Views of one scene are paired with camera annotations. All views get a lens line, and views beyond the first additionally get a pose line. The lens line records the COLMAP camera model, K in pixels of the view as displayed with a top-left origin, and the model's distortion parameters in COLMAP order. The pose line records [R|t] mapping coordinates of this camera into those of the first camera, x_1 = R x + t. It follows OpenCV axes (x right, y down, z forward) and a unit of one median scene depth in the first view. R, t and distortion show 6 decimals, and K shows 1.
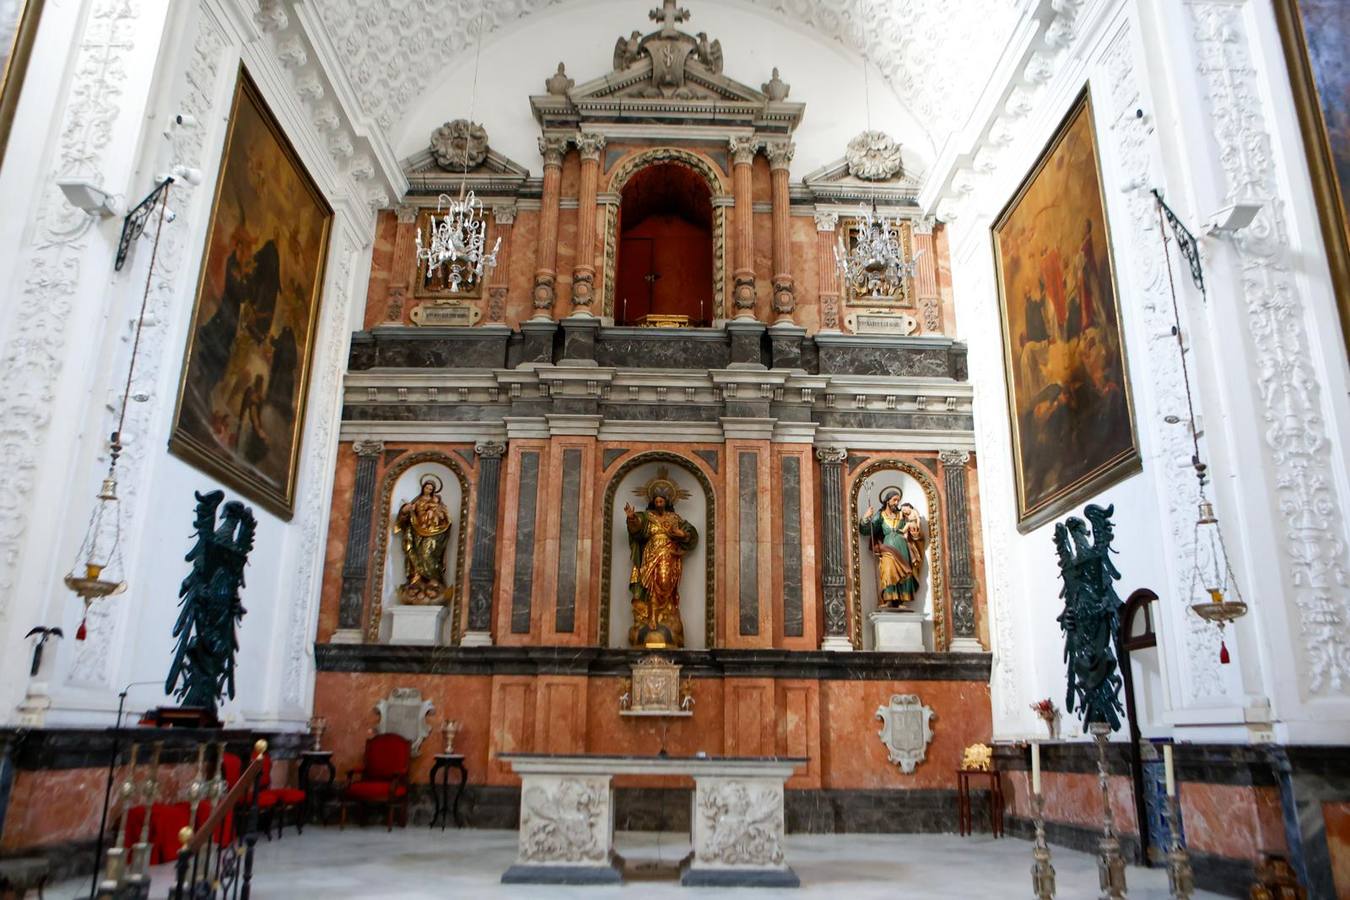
lens RADIAL K [[925.2, 0, 695.1], [0, 925.2, 485.6], [0, 0, 1]] dist [-0.111706, 0.075999]
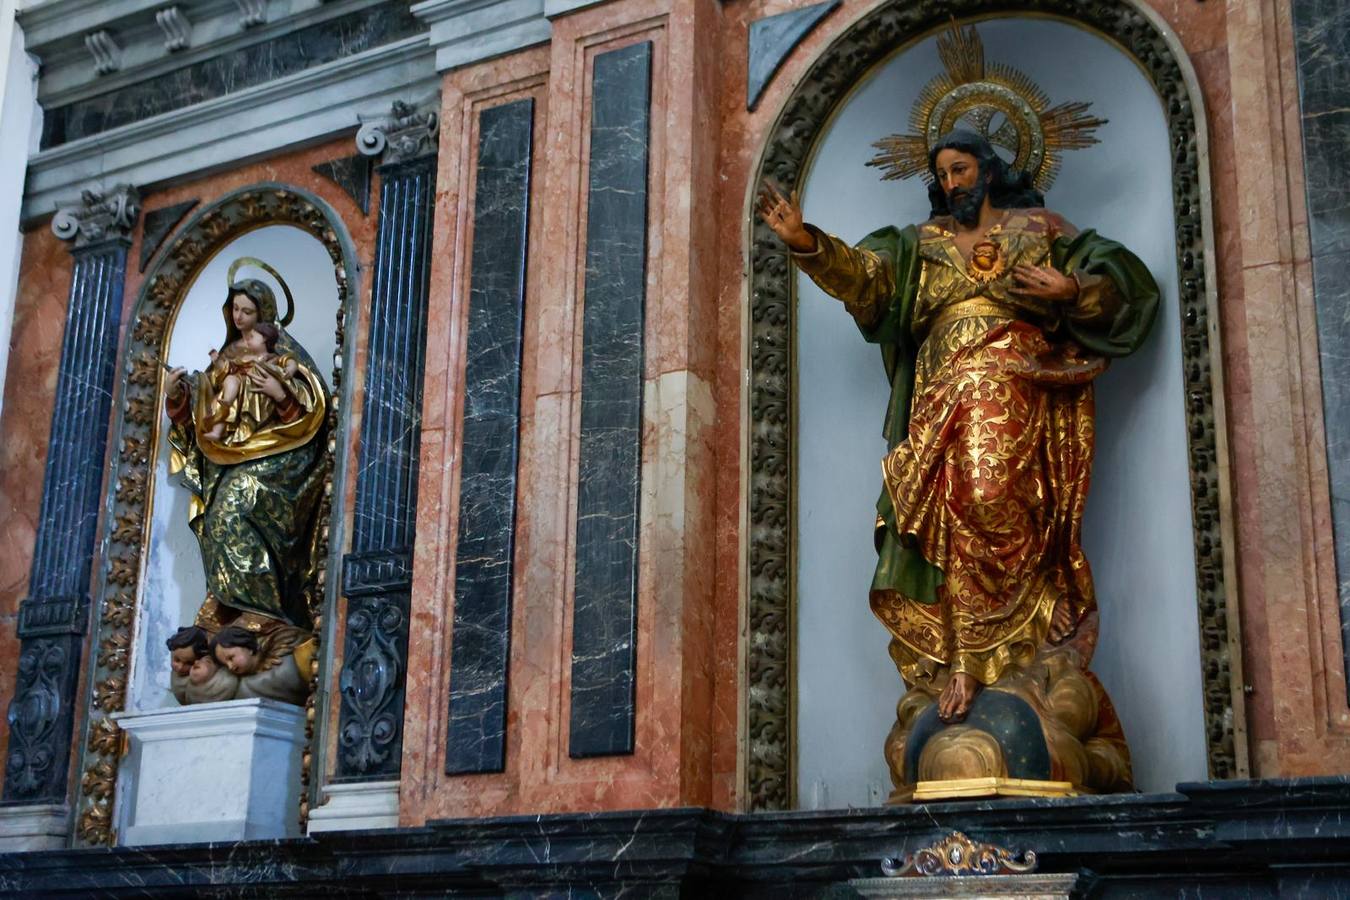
lens RADIAL K [[1959.7, 0, 677.3], [0, 1959.7, 444.5], [0, 0, 1]] dist [-0.006779, 0.000000]
pose [[0.844860, -0.151722, -0.513023, 0.144782], [0.129020, 0.988422, -0.079843, 0.116205], [0.519197, 0.001265, 0.854654, 0.543028]]
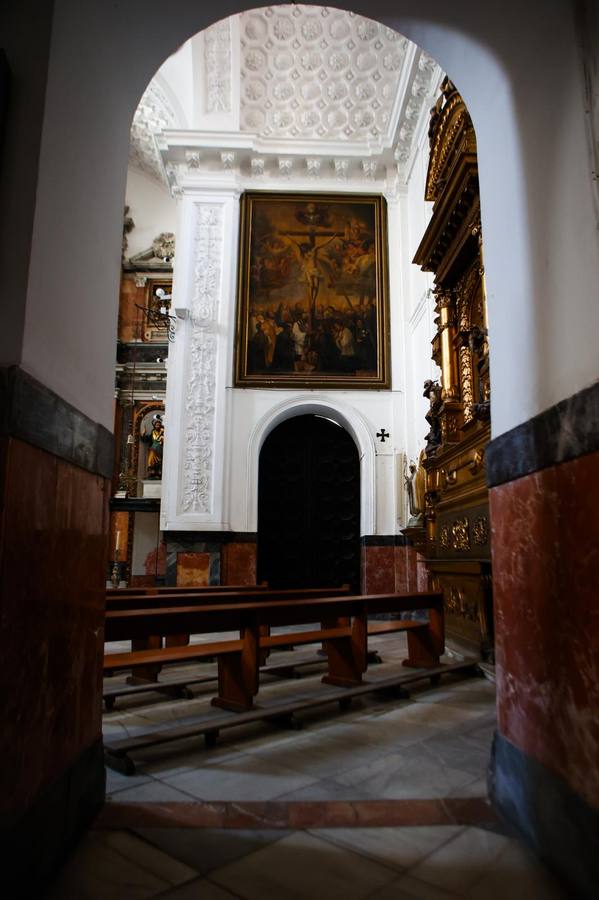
lens RADIAL K [[616.8, 0, 304.9], [0, 616.8, 457.8], [0, 0, 1]] dist [-0.111706, 0.075999]
pose [[0.999896, -0.009038, 0.011250, 0.544292], [0.007890, 0.995140, 0.098155, -0.044833], [-0.012083, -0.098056, 0.995108, -0.380177]]
